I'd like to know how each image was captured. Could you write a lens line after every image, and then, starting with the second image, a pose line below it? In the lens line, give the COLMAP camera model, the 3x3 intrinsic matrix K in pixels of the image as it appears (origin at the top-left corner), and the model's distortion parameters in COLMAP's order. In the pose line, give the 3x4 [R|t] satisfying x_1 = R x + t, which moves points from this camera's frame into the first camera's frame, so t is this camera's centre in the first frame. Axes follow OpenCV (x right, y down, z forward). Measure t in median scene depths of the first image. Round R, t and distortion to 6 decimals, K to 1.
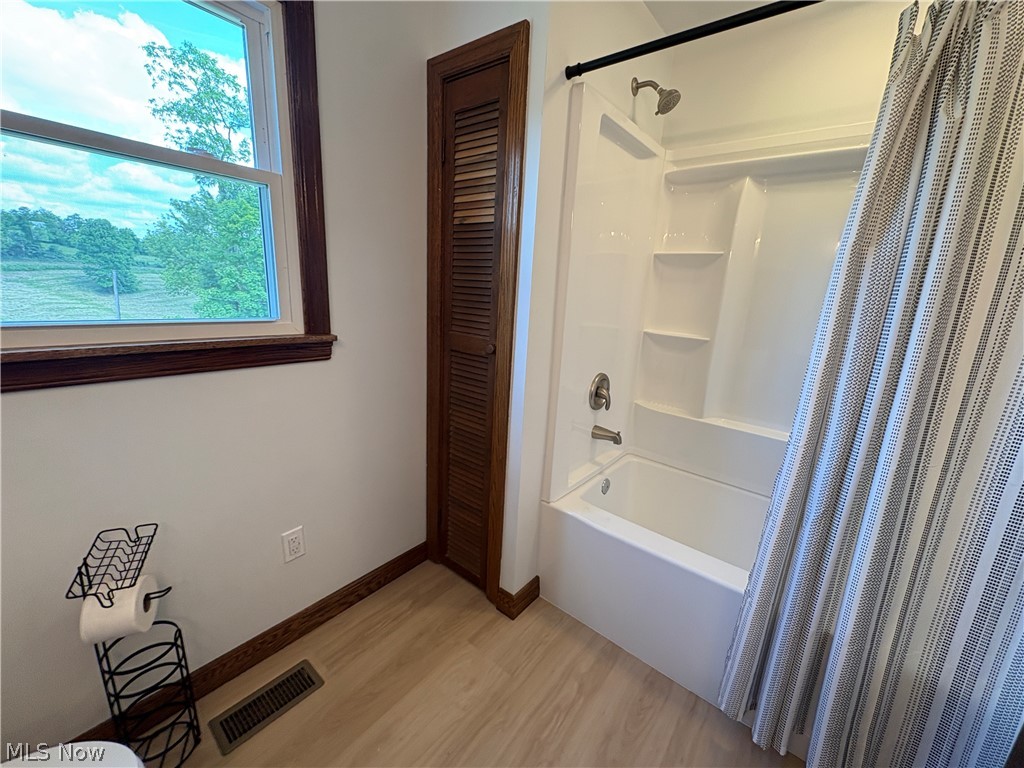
lens RADIAL K [[405.6, 0, 514.3], [0, 405.6, 386.5], [0, 0, 1]] dist [-0.002183, 0.000777]
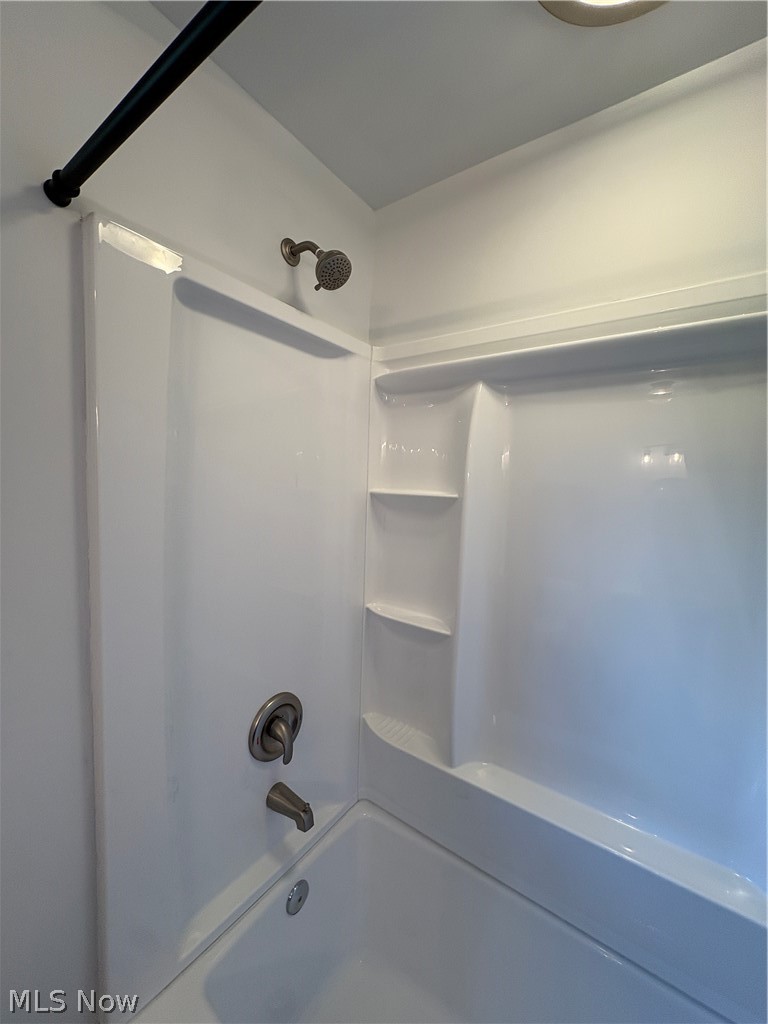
lens RADIAL K [[412.9, 0, 384.0], [0, 412.9, 512.0], [0, 0, 1]] dist [0.022641, 0.000126]
pose [[0.998790, -0.019178, 0.045282, 0.370733], [0.026602, 0.985167, -0.169525, -0.199132], [-0.041359, 0.170524, 0.984485, 0.377558]]
